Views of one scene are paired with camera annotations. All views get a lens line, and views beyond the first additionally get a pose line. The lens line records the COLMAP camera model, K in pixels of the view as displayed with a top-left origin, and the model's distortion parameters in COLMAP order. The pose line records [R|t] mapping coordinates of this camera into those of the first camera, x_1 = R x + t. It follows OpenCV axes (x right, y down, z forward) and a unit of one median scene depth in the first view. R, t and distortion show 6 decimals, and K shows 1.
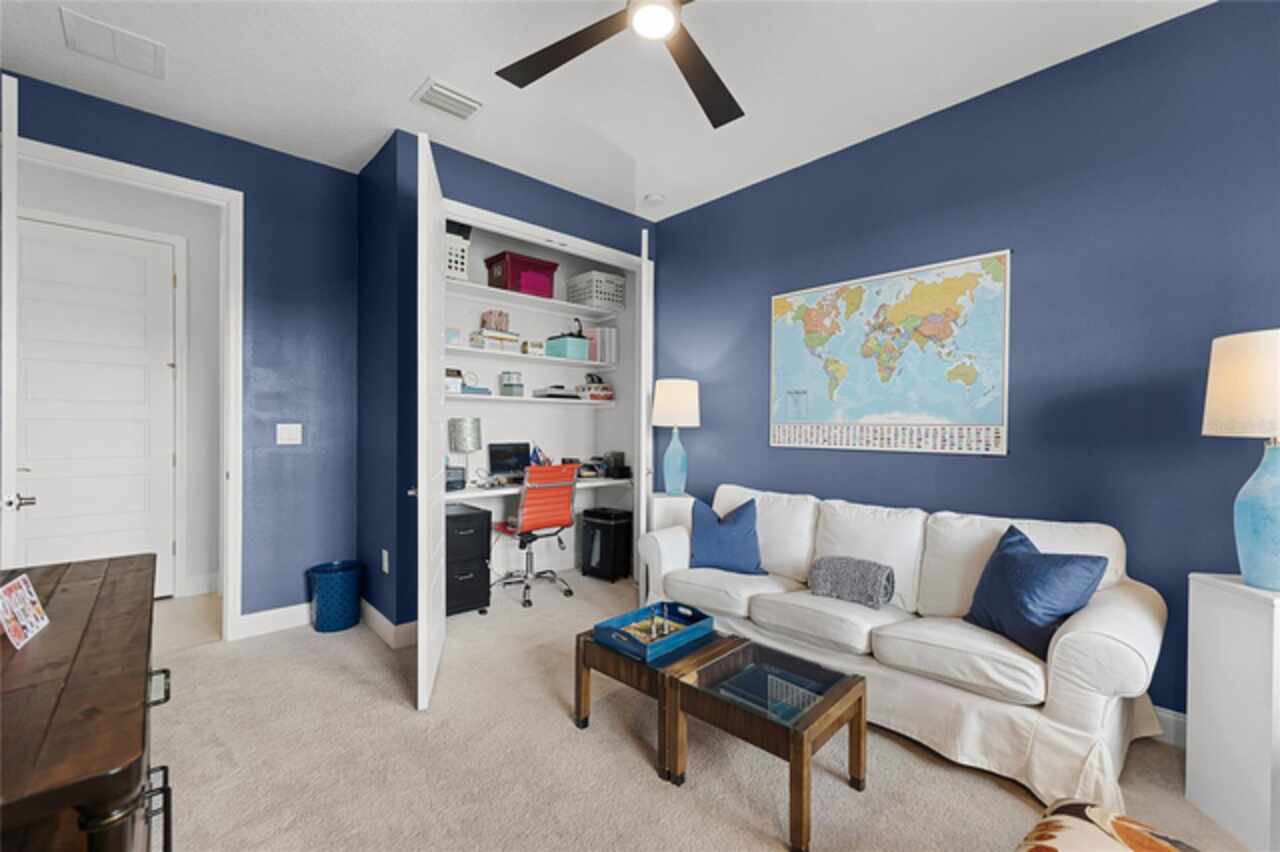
lens RADIAL K [[531.4, 0, 641.6], [0, 531.4, 433.8], [0, 0, 1]] dist [0.000886, 0.000025]
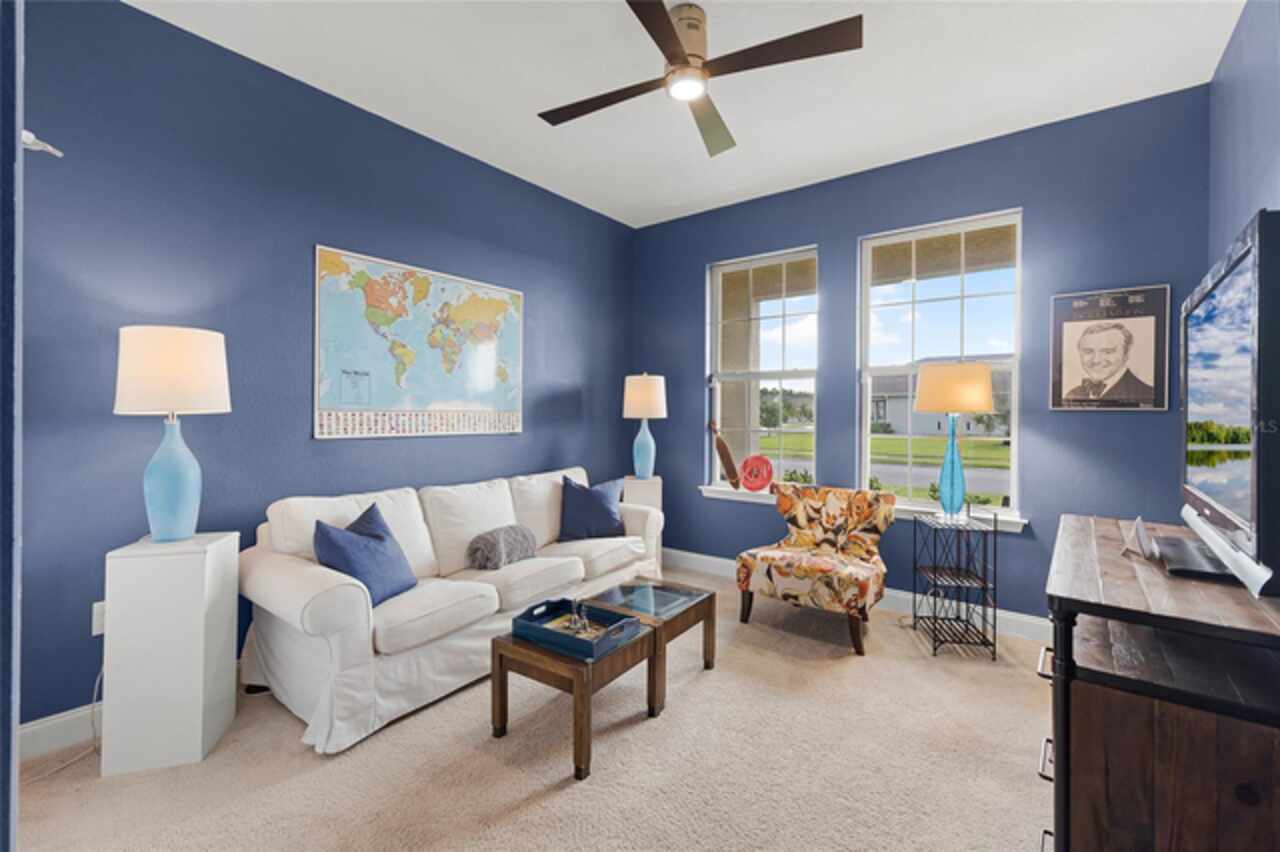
lens RADIAL K [[567.9, 0, 641.4], [0, 567.9, 413.1], [0, 0, 1]] dist [0.001520, 0.000080]
pose [[-0.177194, -0.009804, 0.984127, -0.731414], [0.004532, 0.999932, 0.010777, -0.023725], [-0.984165, 0.006370, -0.177138, 0.770530]]
